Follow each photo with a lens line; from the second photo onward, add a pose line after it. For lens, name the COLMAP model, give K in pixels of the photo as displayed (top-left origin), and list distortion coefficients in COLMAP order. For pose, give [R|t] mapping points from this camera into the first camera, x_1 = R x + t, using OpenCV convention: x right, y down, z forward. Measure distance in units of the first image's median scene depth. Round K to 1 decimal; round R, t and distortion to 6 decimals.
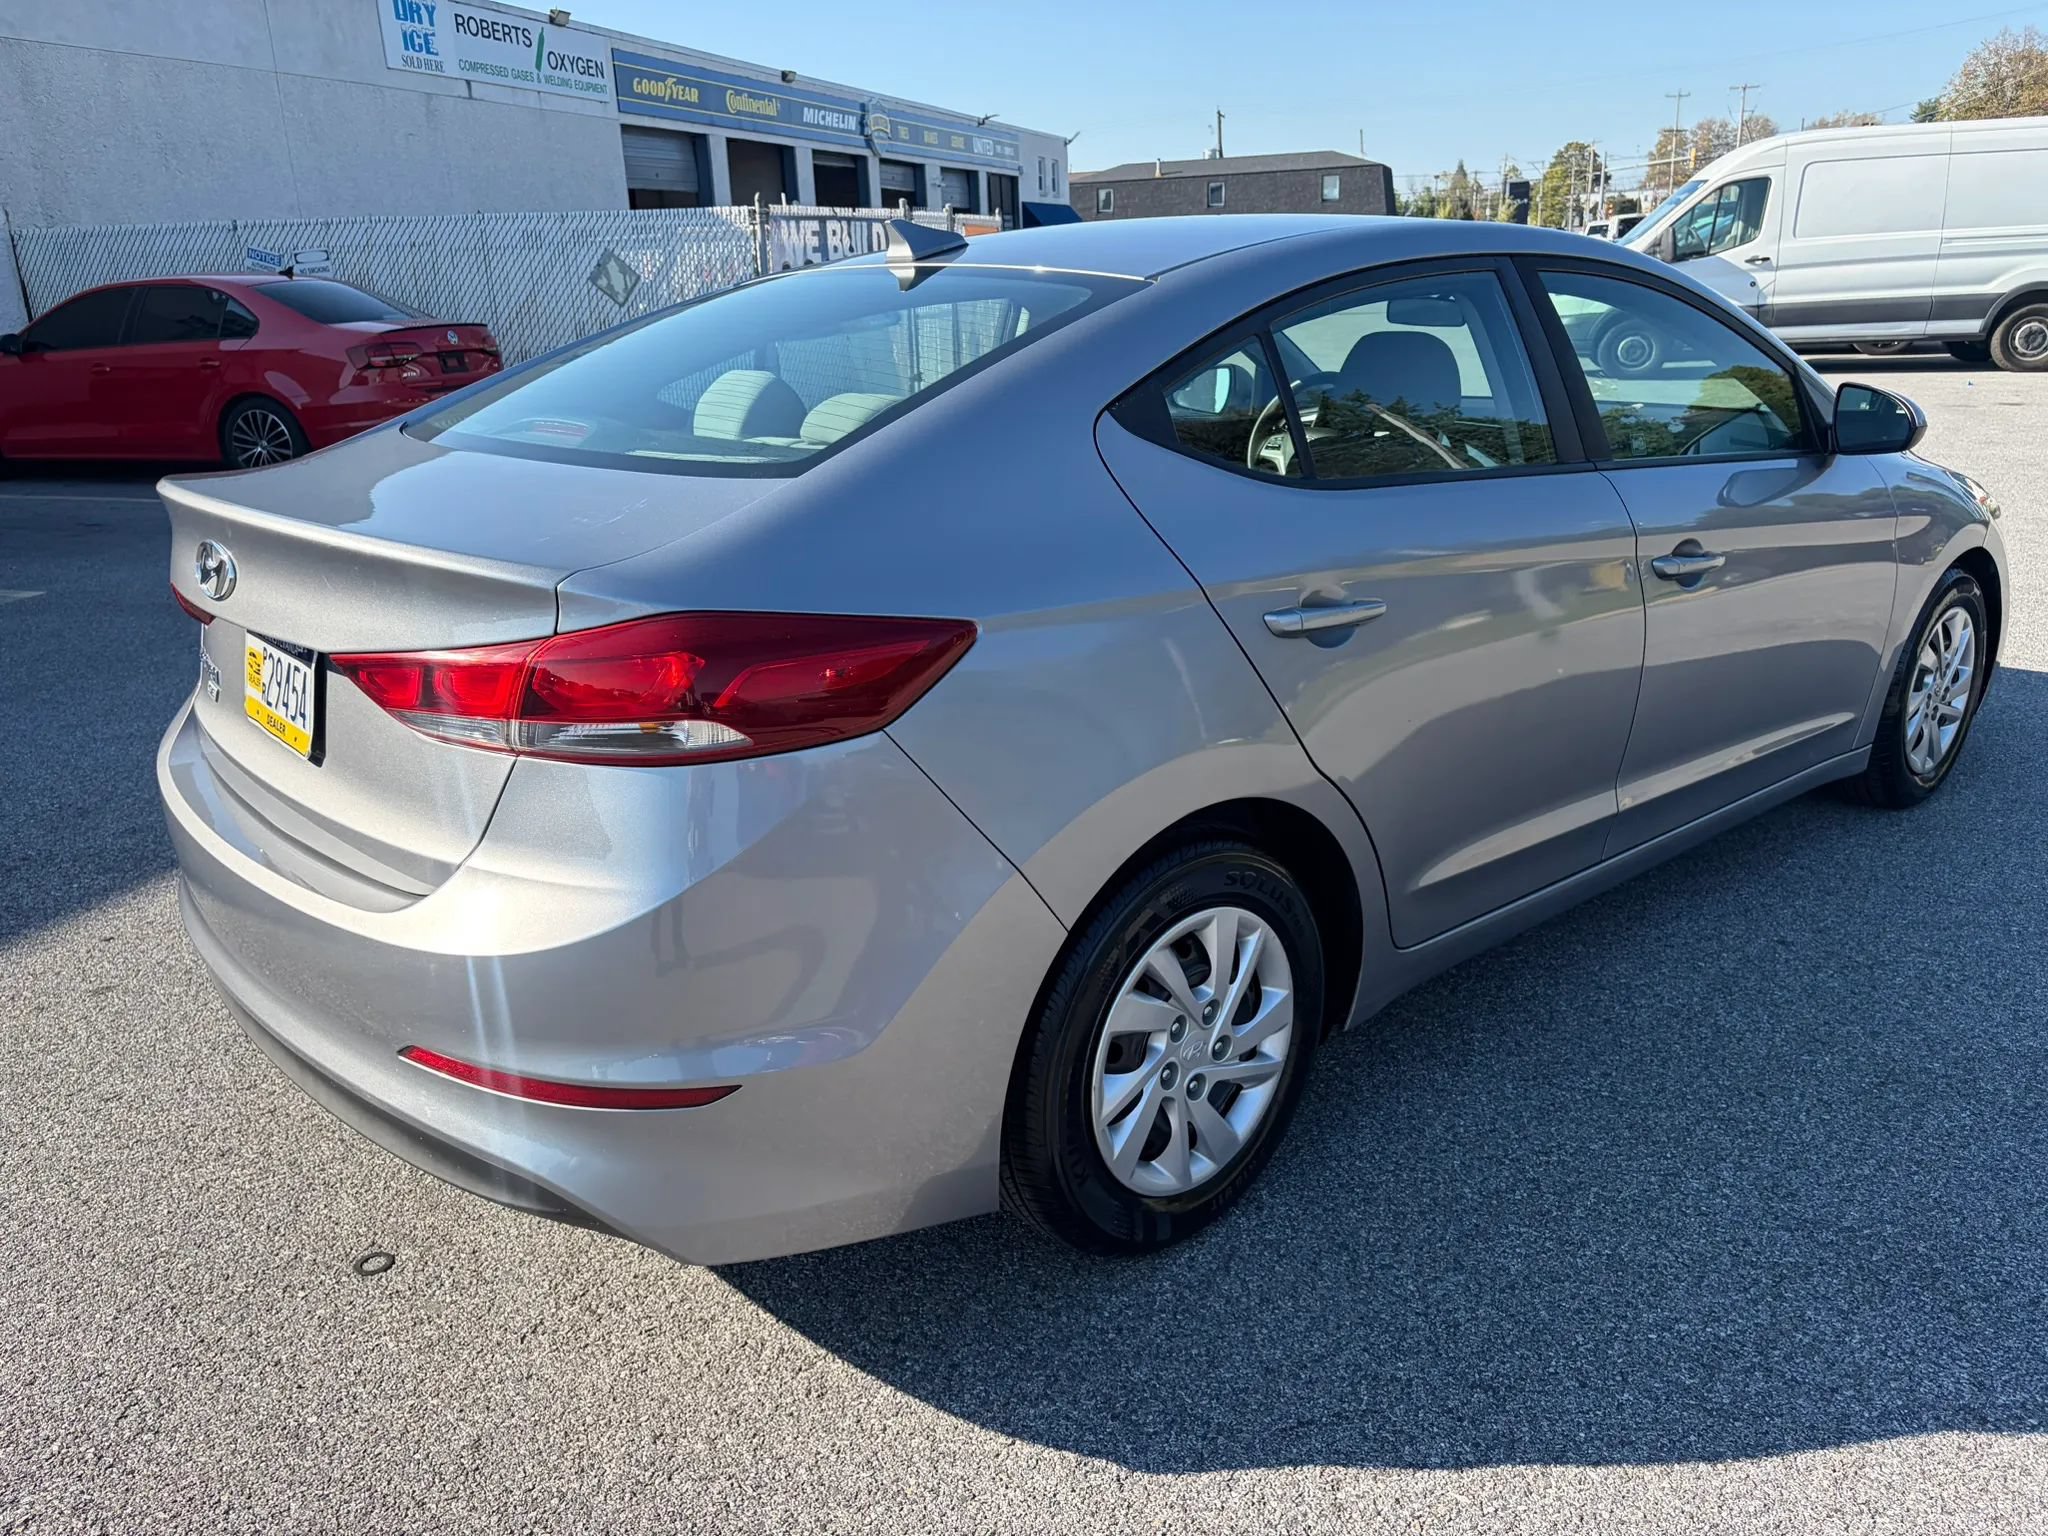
lens RADIAL K [[1548.7, 0, 1016.8], [0, 1548.7, 773.1], [0, 0, 1]] dist [0.045490, -0.045256]
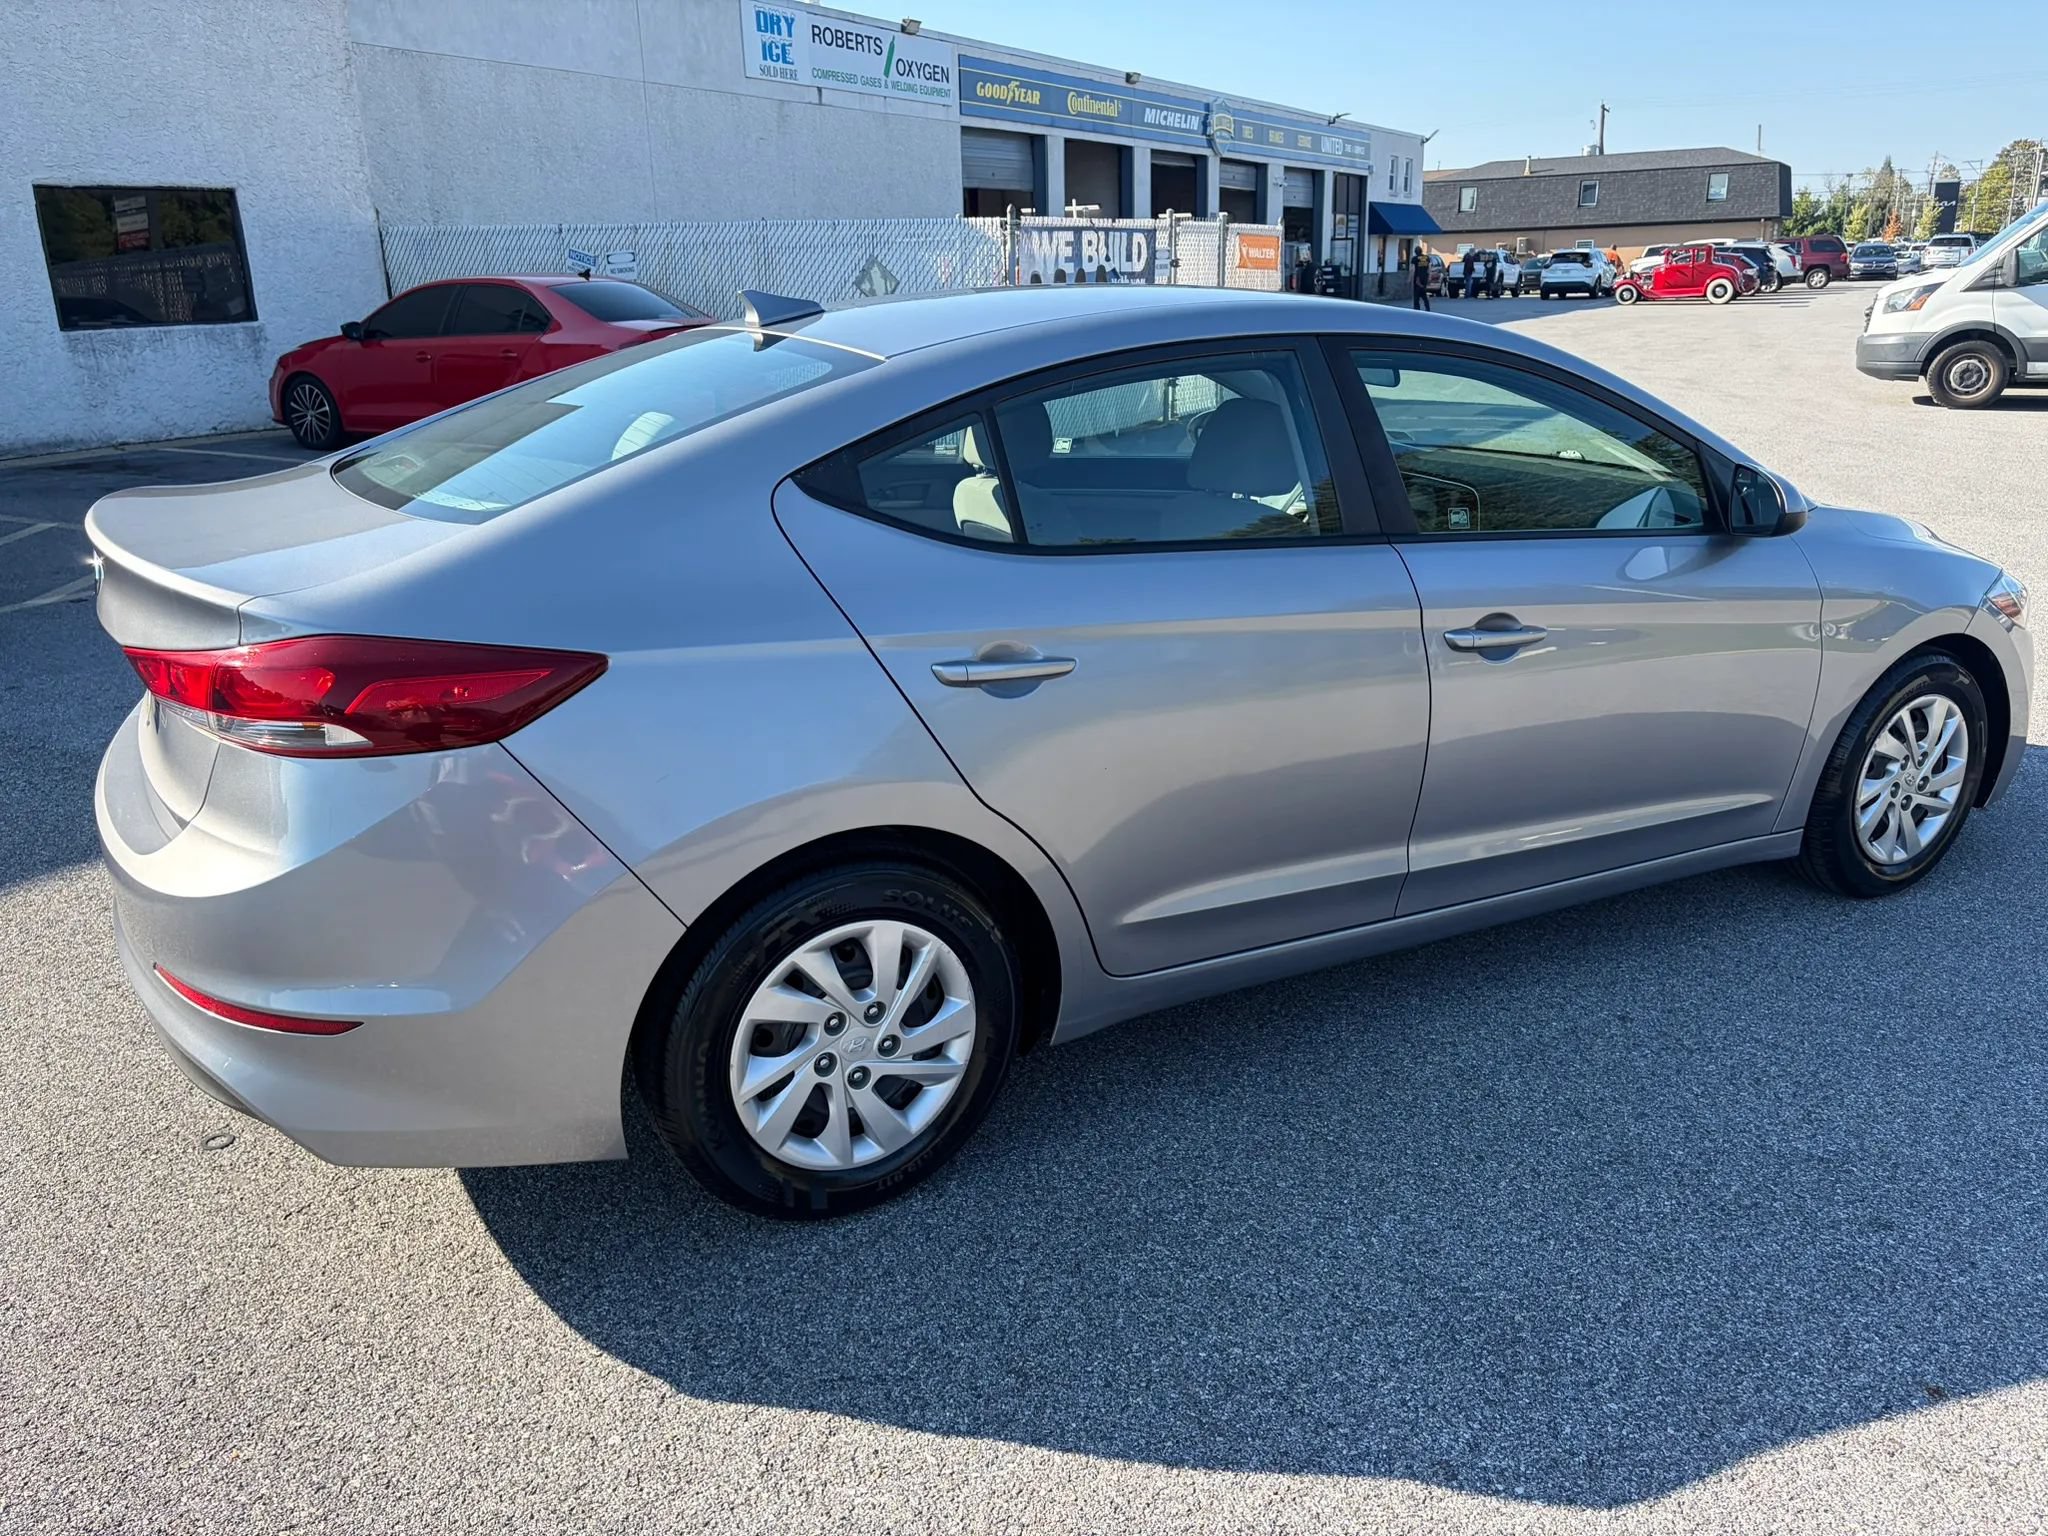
lens RADIAL K [[1548.7, 0, 1030.9], [0, 1548.7, 760.1], [0, 0, 1]] dist [0.045490, -0.045256]
pose [[0.977413, 0.082107, -0.194735, 0.371362], [-0.082890, 0.996550, 0.004140, -0.035566], [0.194403, 0.012095, 0.980847, -0.069198]]
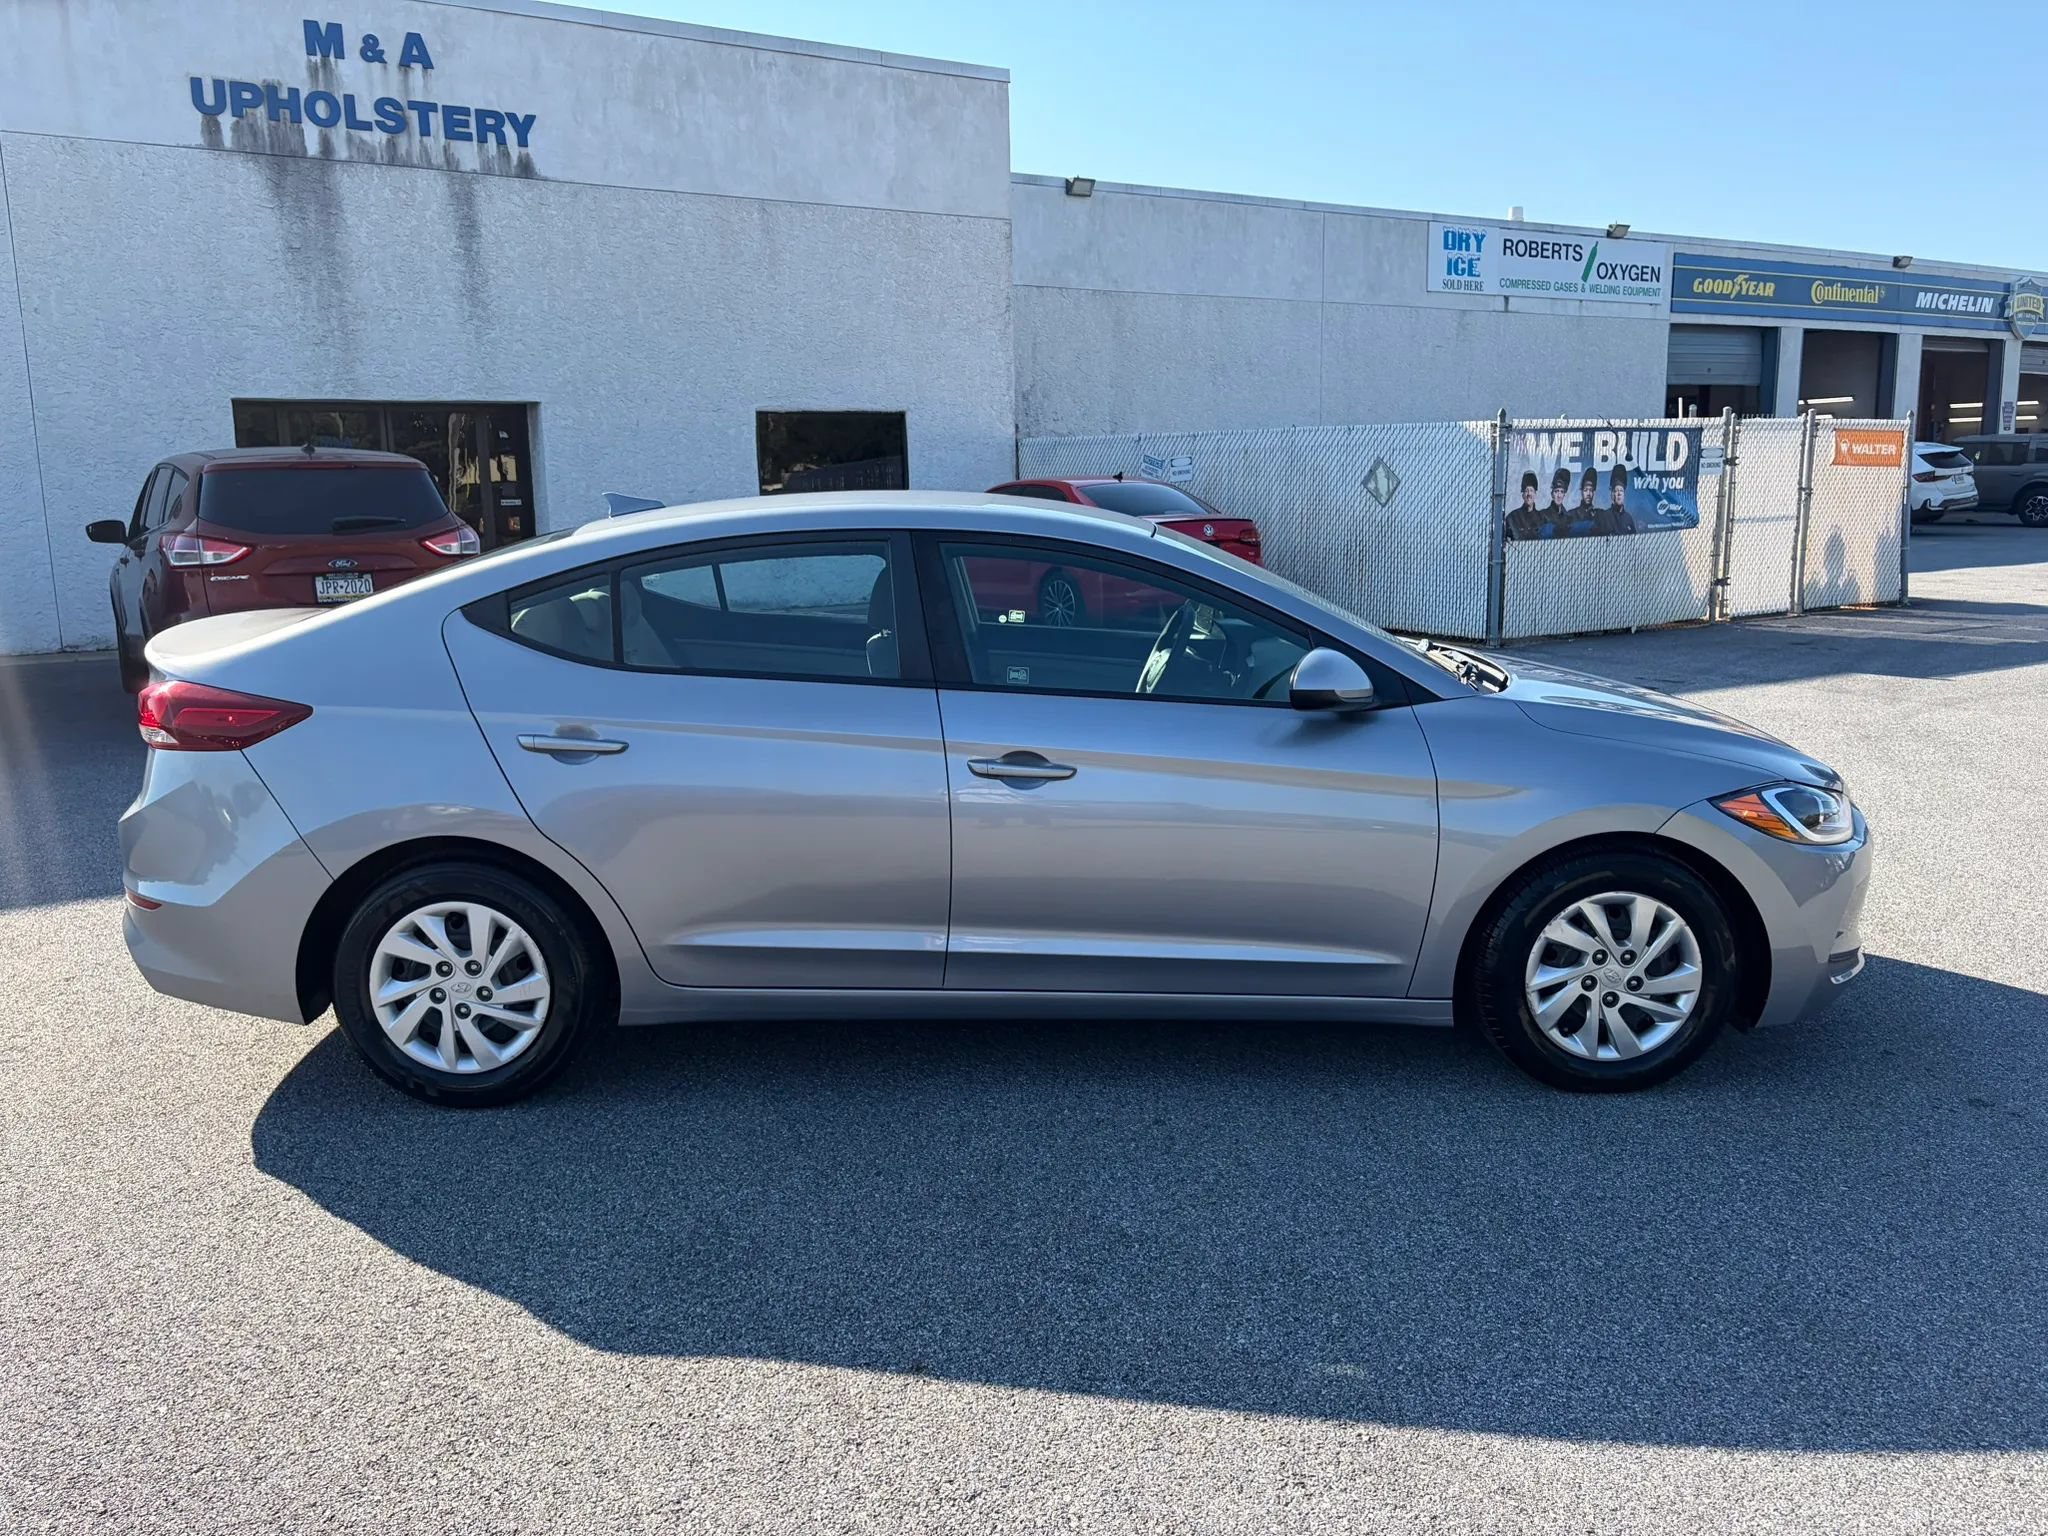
lens RADIAL K [[1548.7, 0, 1012.3], [0, 1548.7, 754.8], [0, 0, 1]] dist [0.045490, -0.045256]
pose [[0.759770, 0.134986, -0.636026, 1.347958], [-0.210469, 0.976603, -0.044149, -0.098511], [0.615185, 0.167407, 0.770404, 0.026415]]
